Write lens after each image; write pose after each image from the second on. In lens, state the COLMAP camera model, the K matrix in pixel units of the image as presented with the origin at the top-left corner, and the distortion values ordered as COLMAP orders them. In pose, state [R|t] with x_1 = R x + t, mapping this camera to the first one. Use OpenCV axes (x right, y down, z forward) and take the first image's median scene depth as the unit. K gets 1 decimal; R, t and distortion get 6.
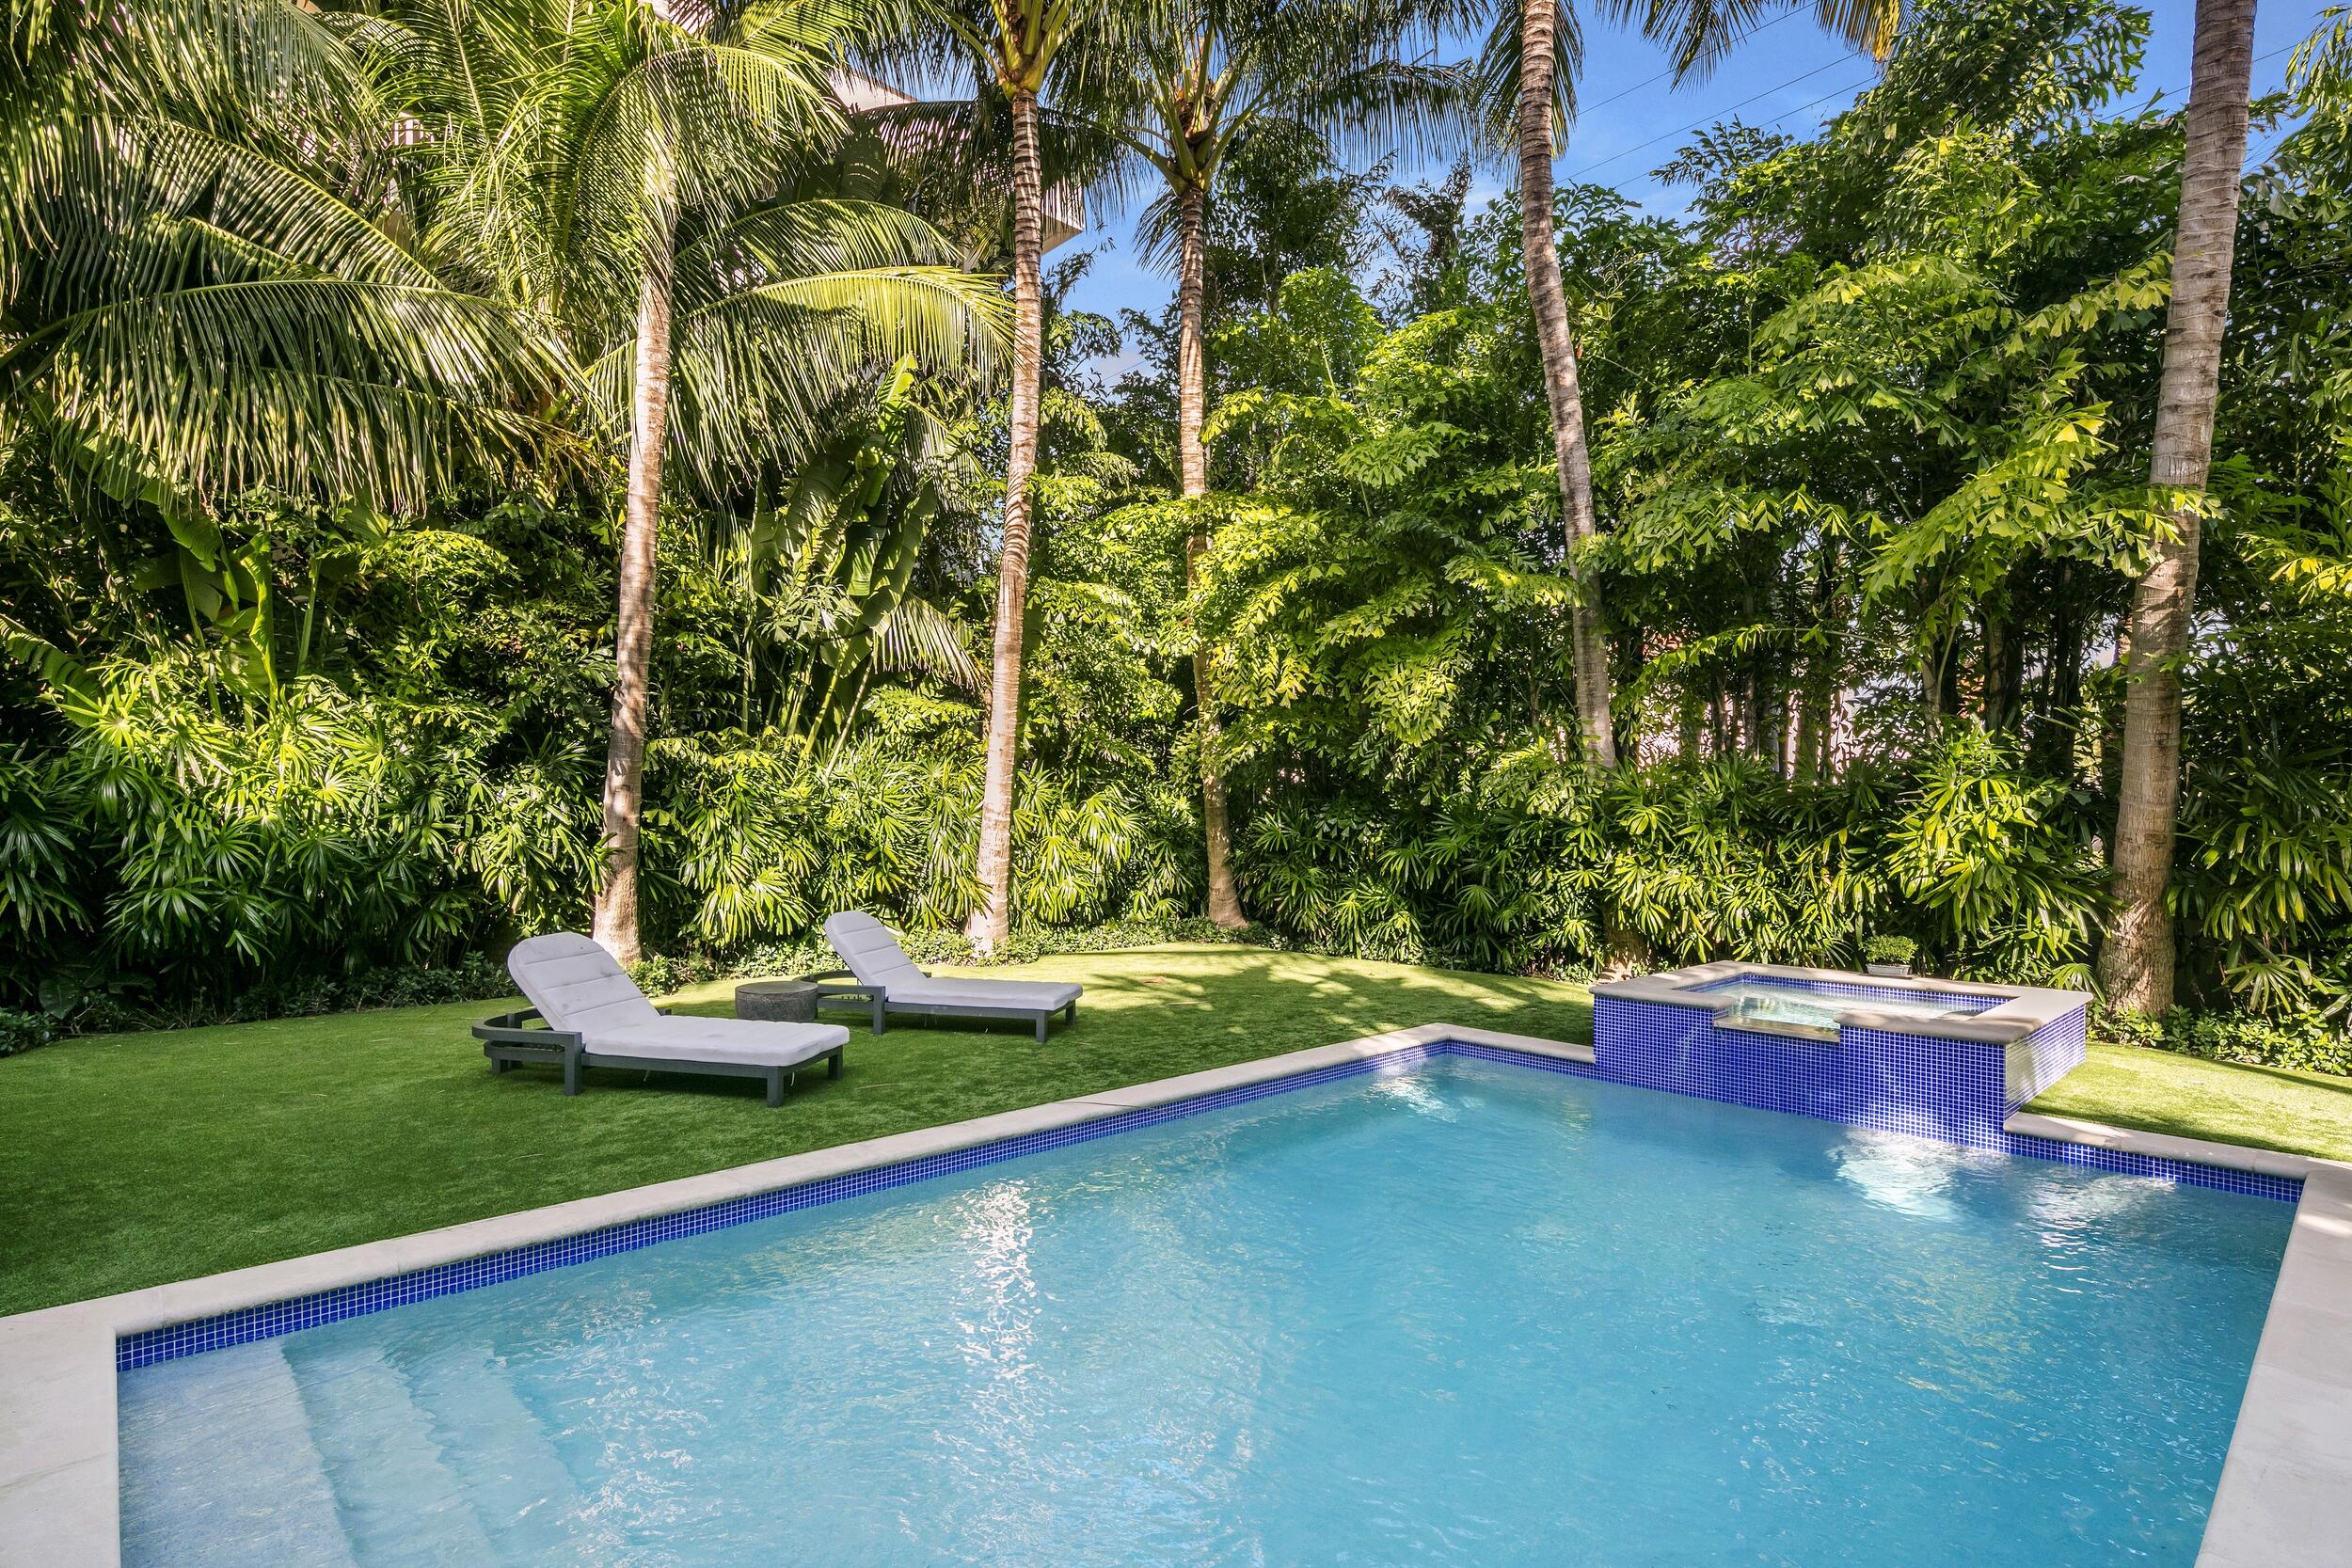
lens RADIAL K [[1159.5, 0, 1176.0], [0, 1159.5, 784.0], [0, 0, 1]] dist [0.000890, -0.000742]
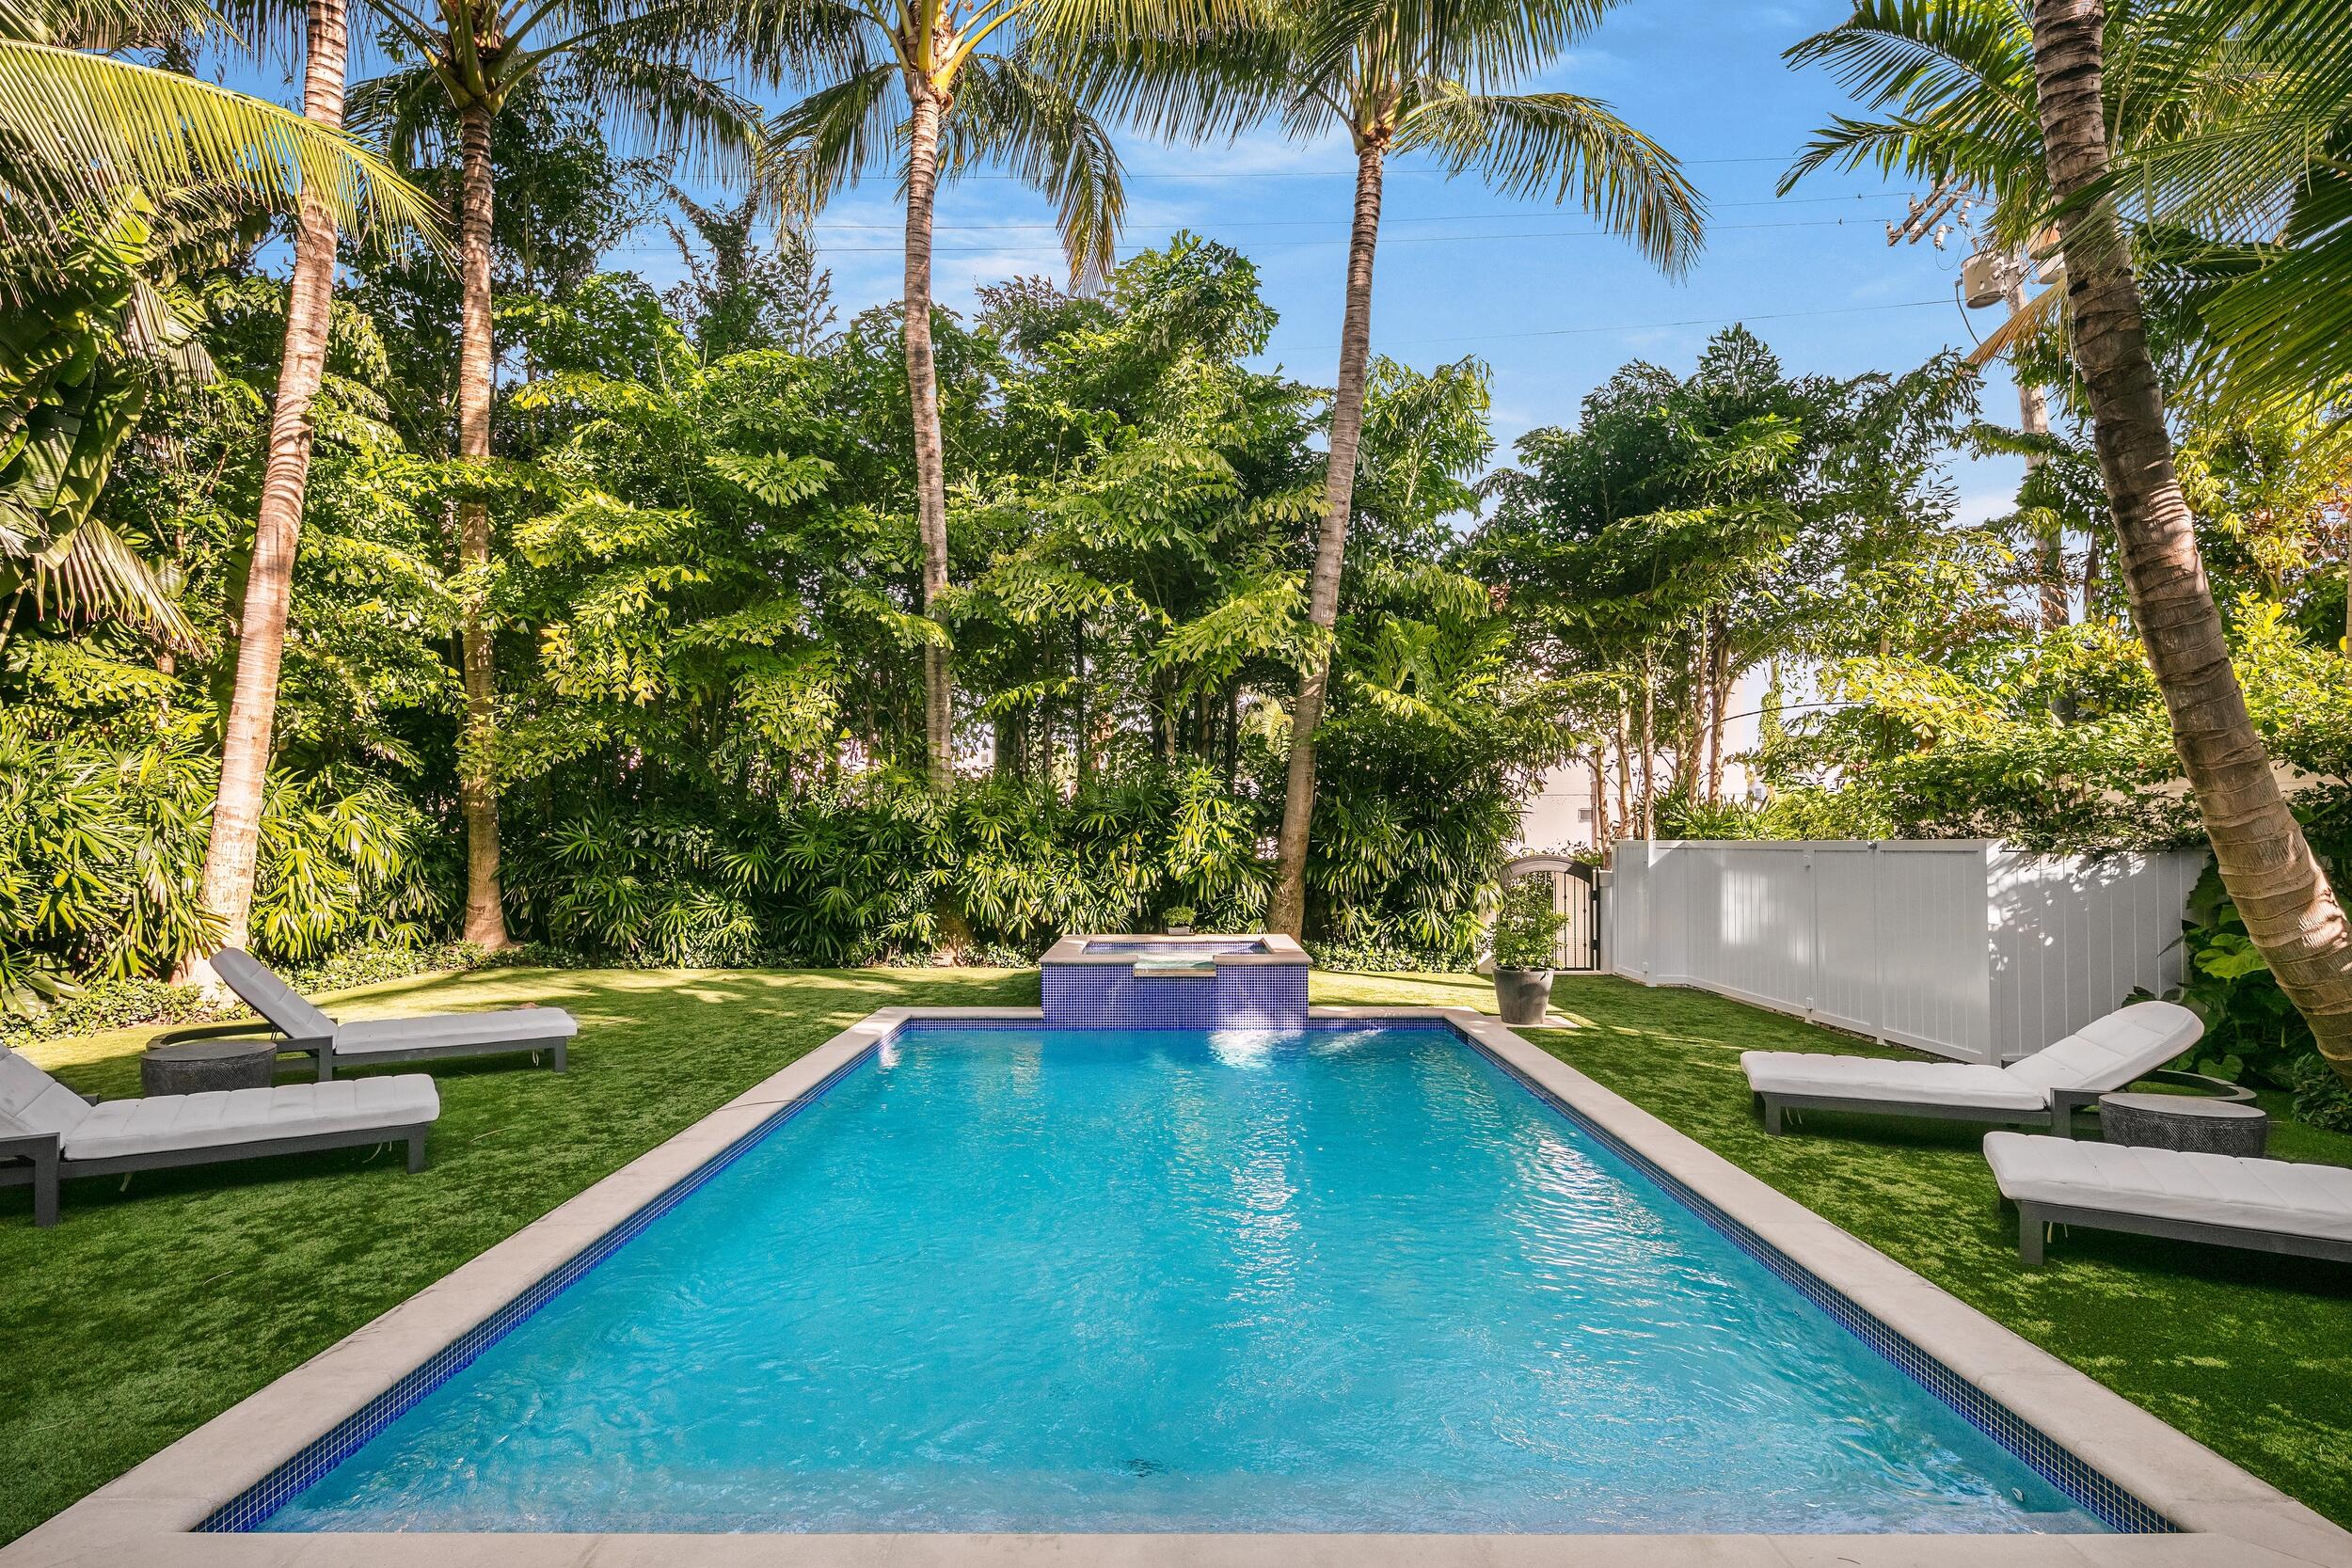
lens RADIAL K [[1159.5, 0, 1176.0], [0, 1159.5, 784.0], [0, 0, 1]] dist [0.000890, -0.000742]
pose [[0.677196, 0.026378, 0.735330, -0.390305], [-0.020274, 0.999647, -0.017188, 0.002737], [-0.735523, -0.003268, 0.677491, 0.024832]]
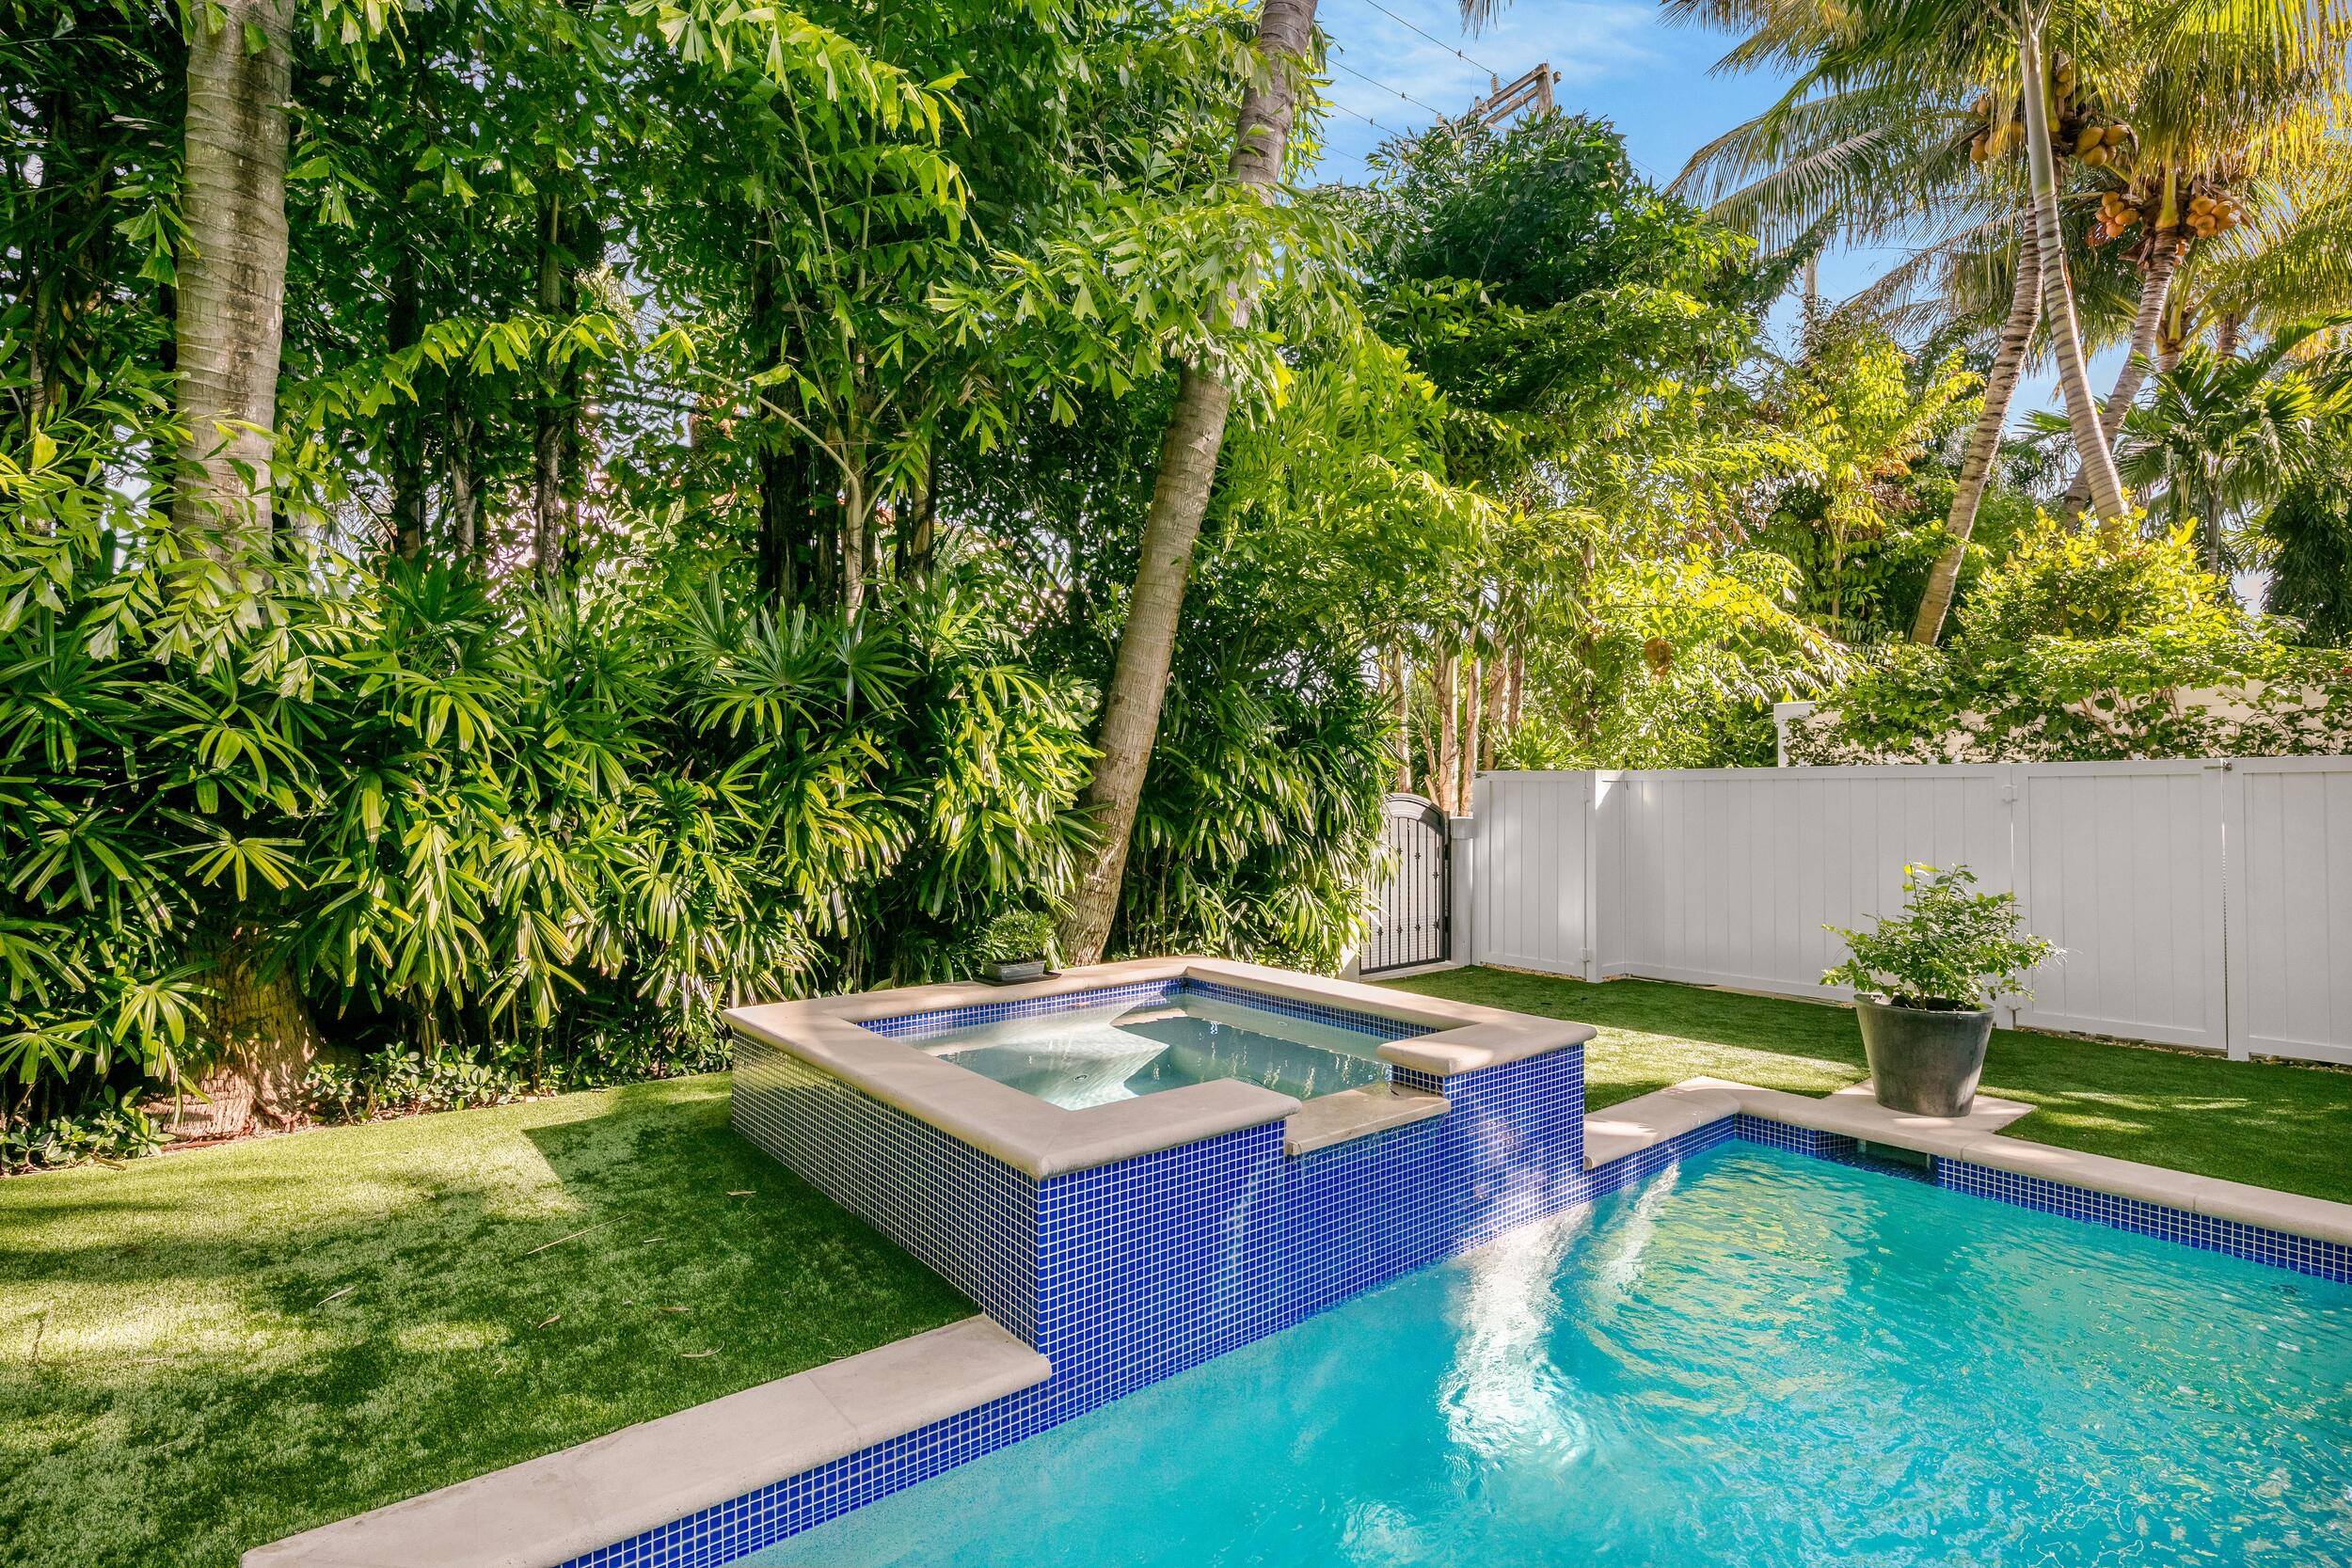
lens RADIAL K [[1180.4, 0, 1176.0], [0, 1180.4, 784.0], [0, 0, 1]] dist [0.001756, 0.000069]
pose [[0.045044, -0.007908, 0.998954, 0.003518], [-0.043258, 0.999015, 0.009859, 0.045406], [-0.998048, -0.043657, 0.044658, 0.772257]]
